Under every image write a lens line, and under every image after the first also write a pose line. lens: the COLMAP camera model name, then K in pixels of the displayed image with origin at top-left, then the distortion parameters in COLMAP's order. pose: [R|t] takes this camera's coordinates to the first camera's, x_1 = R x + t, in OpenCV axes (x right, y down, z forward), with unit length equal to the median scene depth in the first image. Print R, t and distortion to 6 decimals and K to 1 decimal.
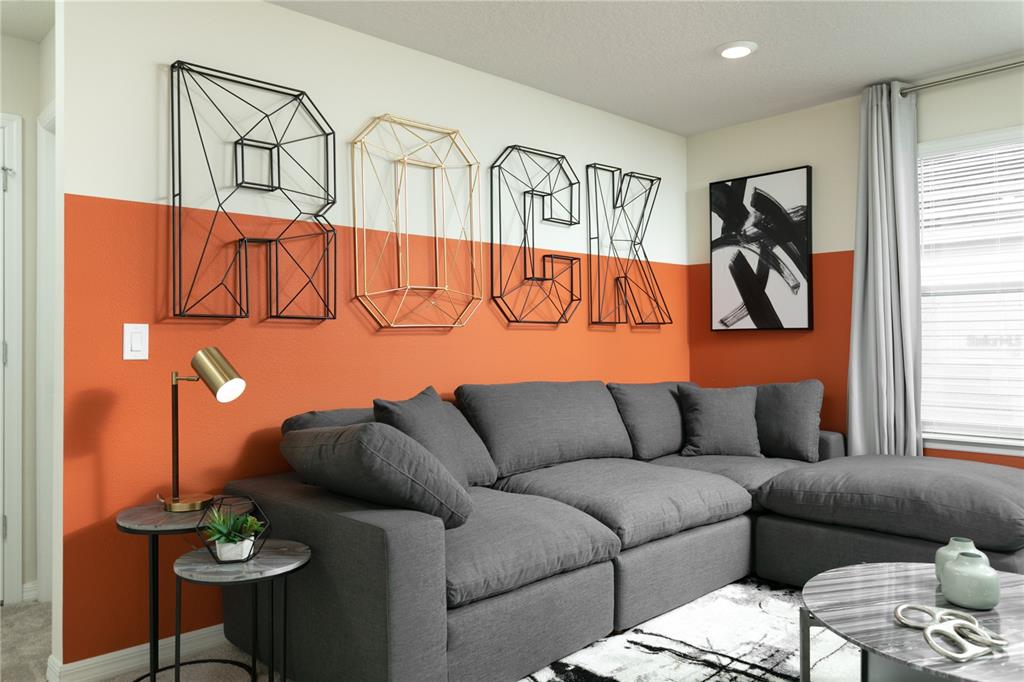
lens RADIAL K [[731.4, 0, 513.2], [0, 731.4, 339.2], [0, 0, 1]] dist [0.004911, 0.004671]
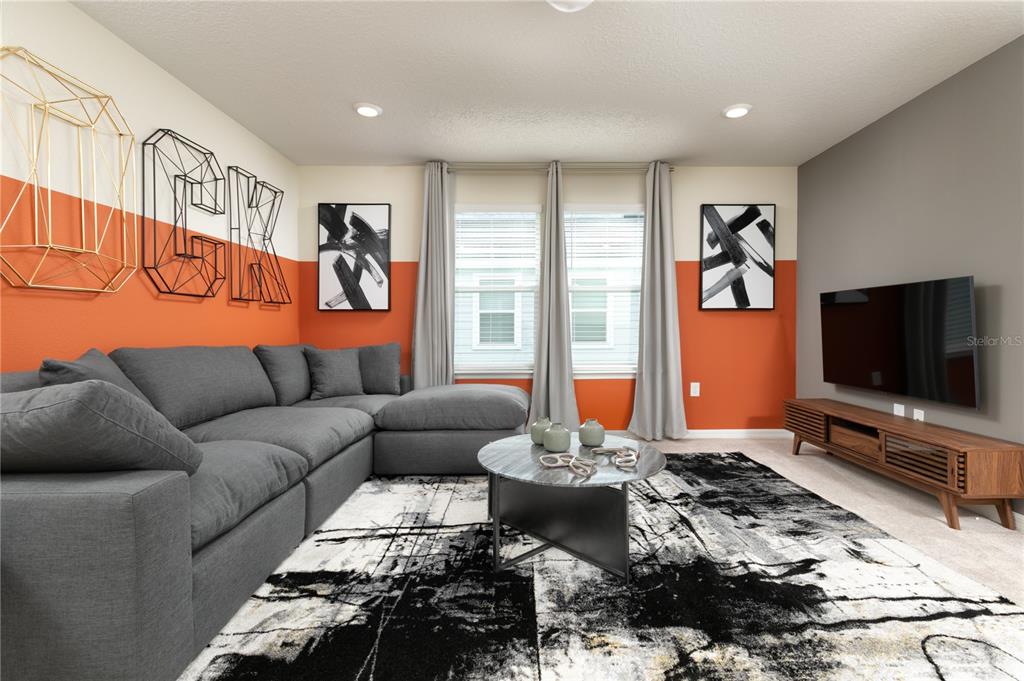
lens RADIAL K [[468.9, 0, 514.0], [0, 468.9, 338.7], [0, 0, 1]] dist [-0.011814, 0.000311]
pose [[0.680409, -0.012028, 0.732734, -0.152355], [-0.000543, 0.999857, 0.016917, 0.032030], [-0.732832, -0.011908, 0.680305, 0.143370]]
